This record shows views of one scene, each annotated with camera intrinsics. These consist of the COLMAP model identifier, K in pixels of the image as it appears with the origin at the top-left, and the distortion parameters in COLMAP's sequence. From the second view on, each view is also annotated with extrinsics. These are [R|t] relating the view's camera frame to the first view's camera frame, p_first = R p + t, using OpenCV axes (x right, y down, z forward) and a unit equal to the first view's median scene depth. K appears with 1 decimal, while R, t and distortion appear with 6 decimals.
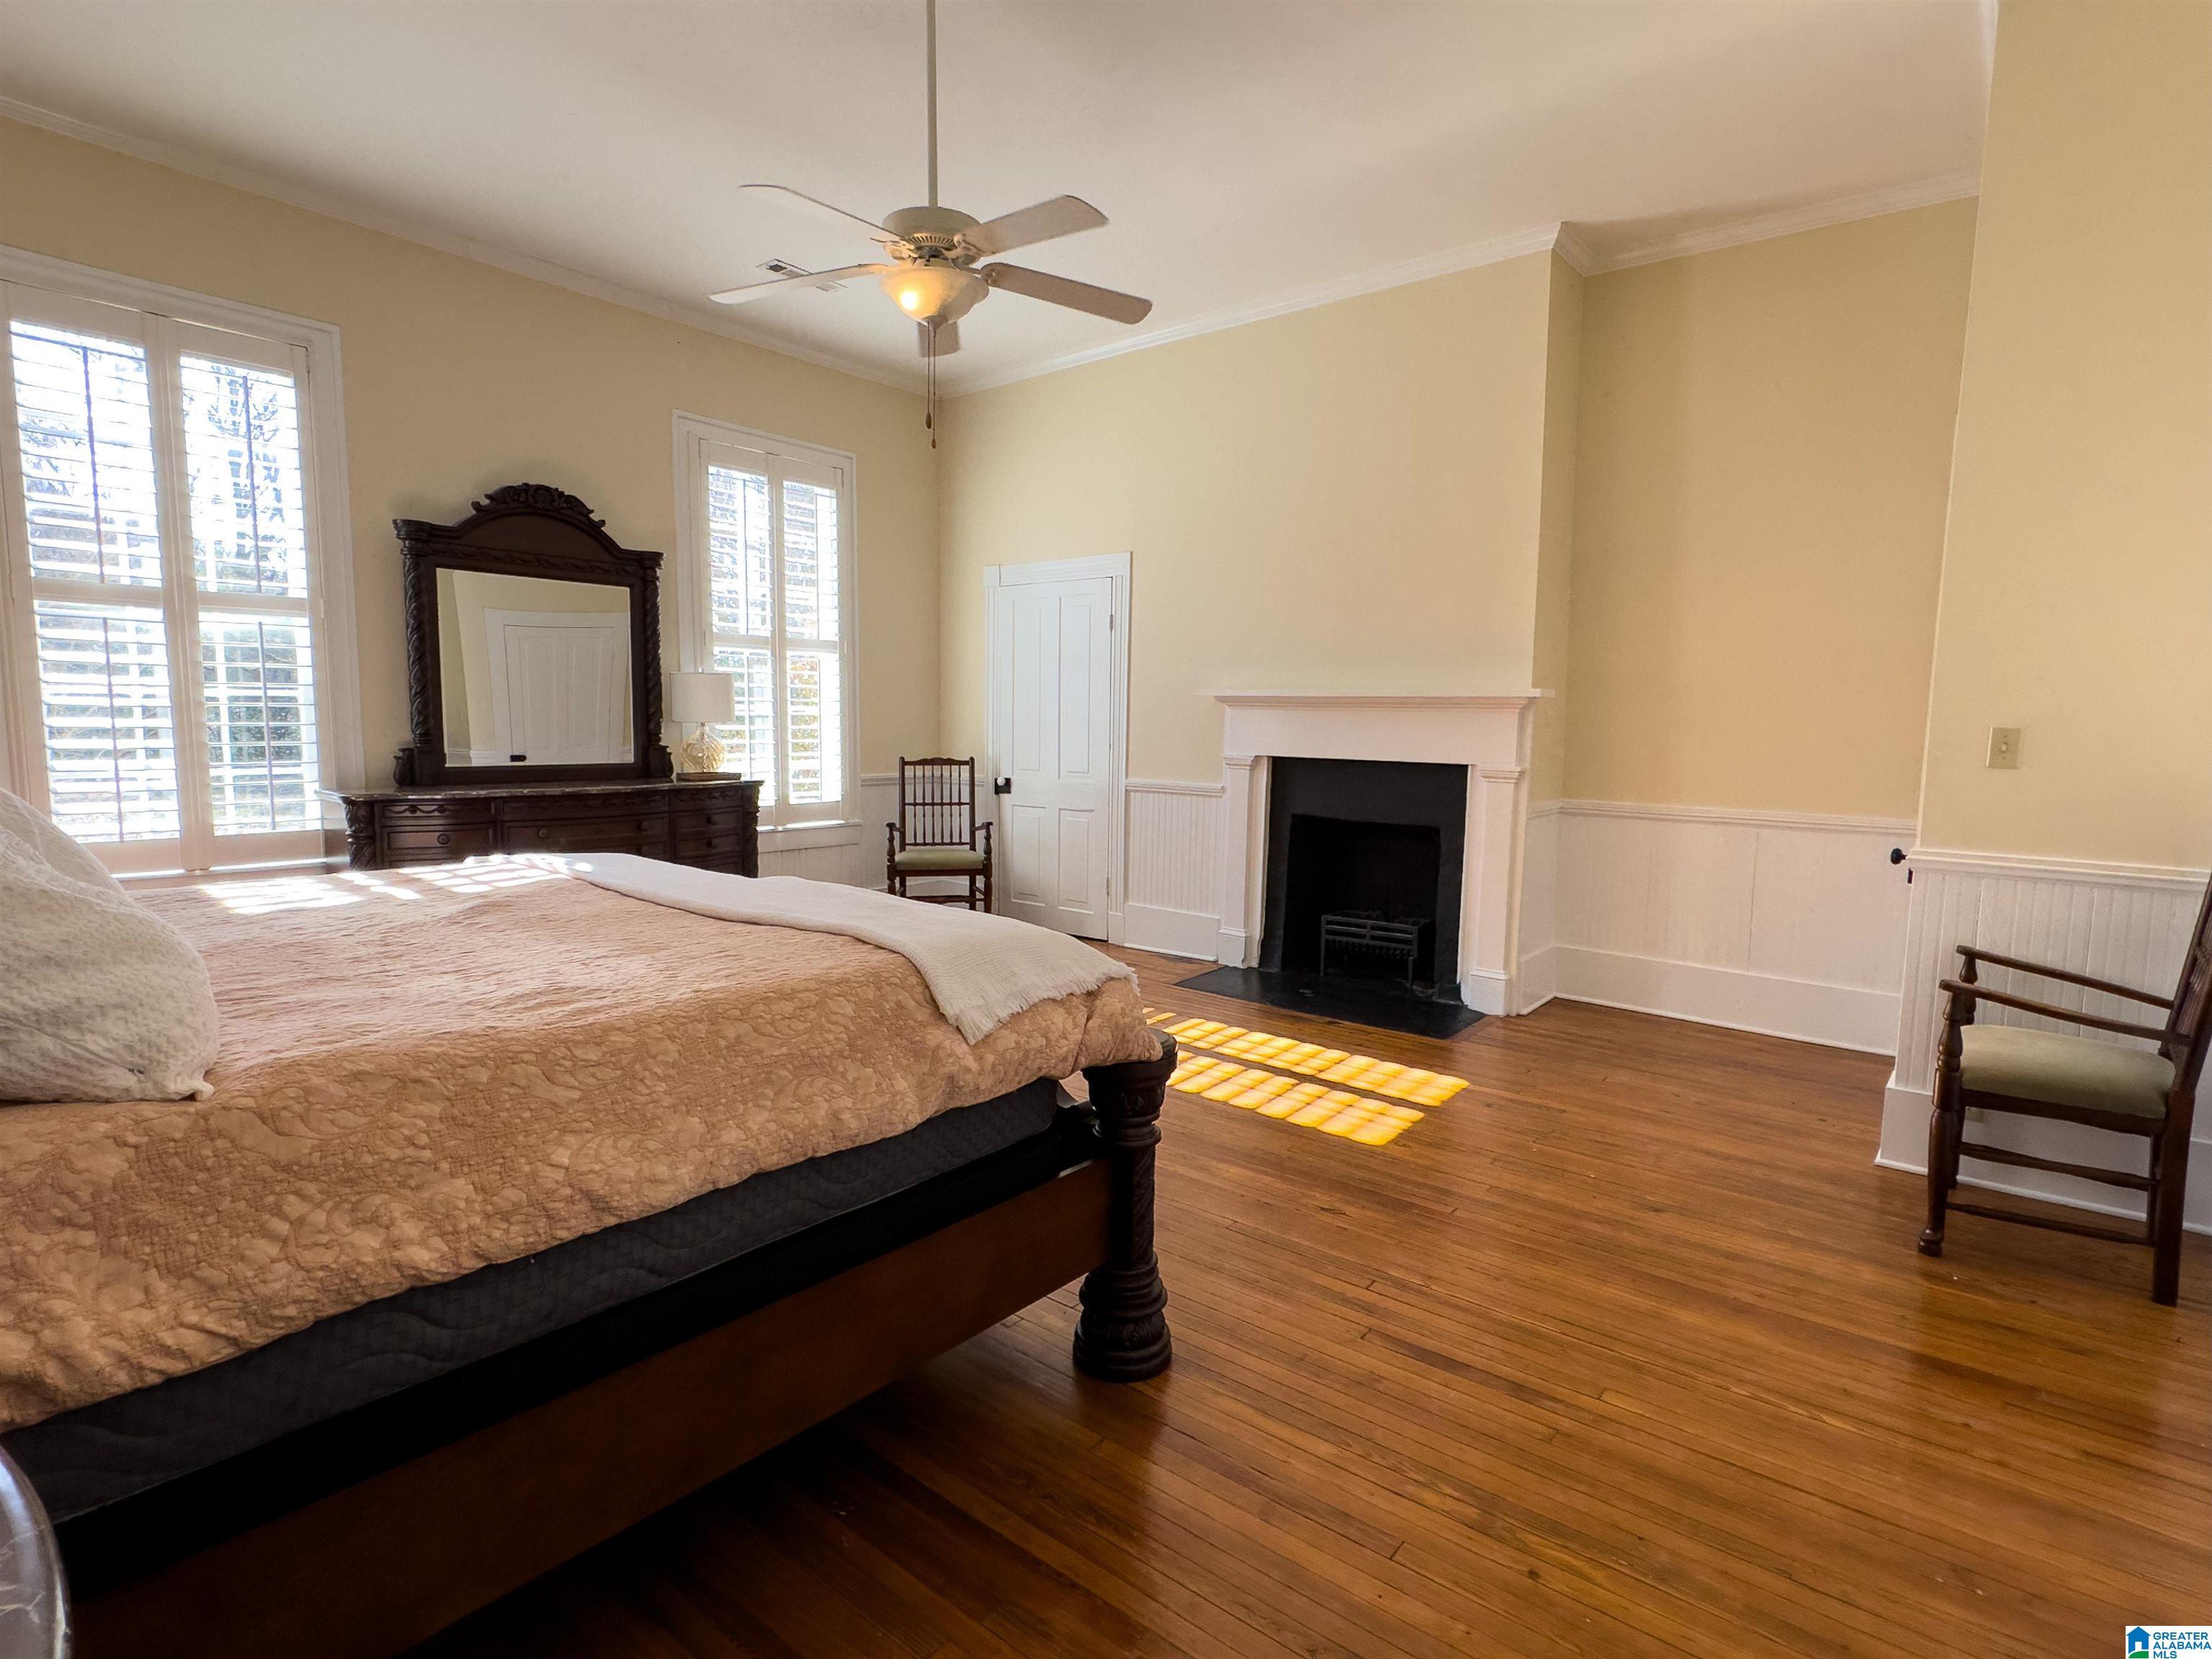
lens RADIAL K [[1114.6, 0, 1105.8], [0, 1114.6, 840.9], [0, 0, 1]] dist [0.018244, -0.000589]
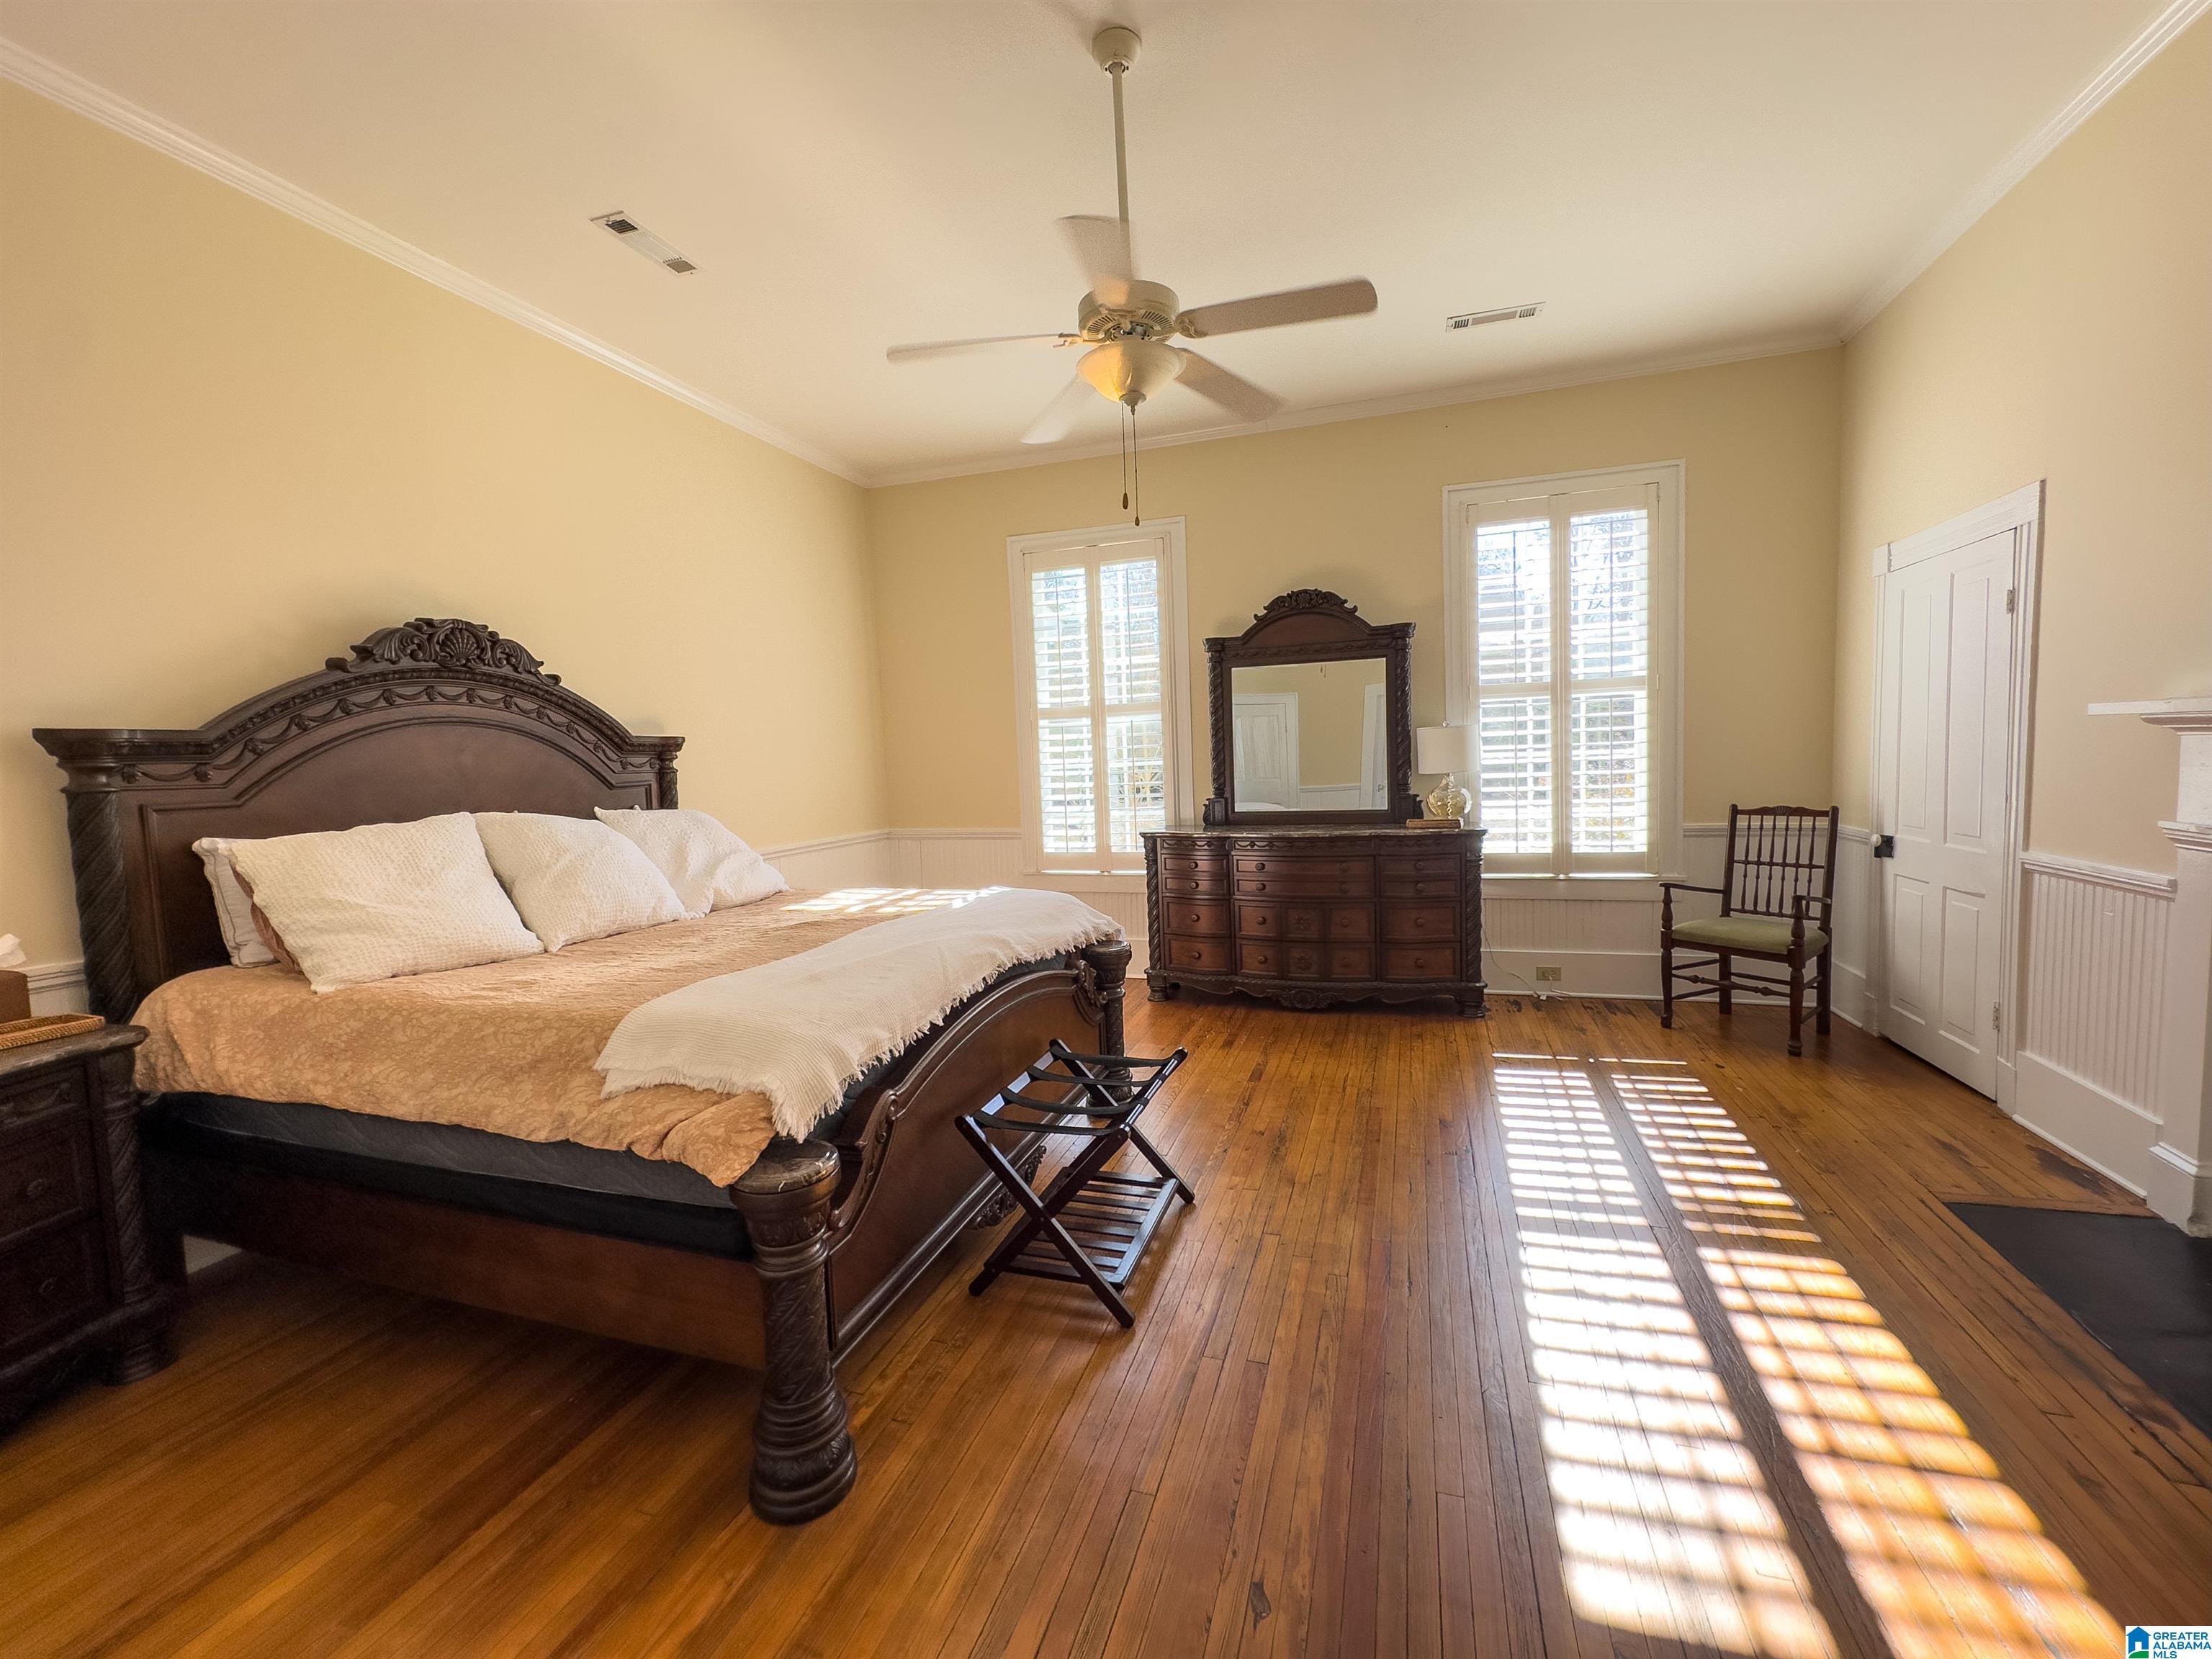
lens RADIAL K [[900.5, 0, 1113.6], [0, 900.5, 821.4], [0, 0, 1]] dist [0.003189, -0.000094]
pose [[0.353641, 0.024496, -0.935060, 0.302950], [-0.067213, 0.997738, 0.000718, -0.035360], [0.932963, 0.062594, 0.354488, 0.370501]]
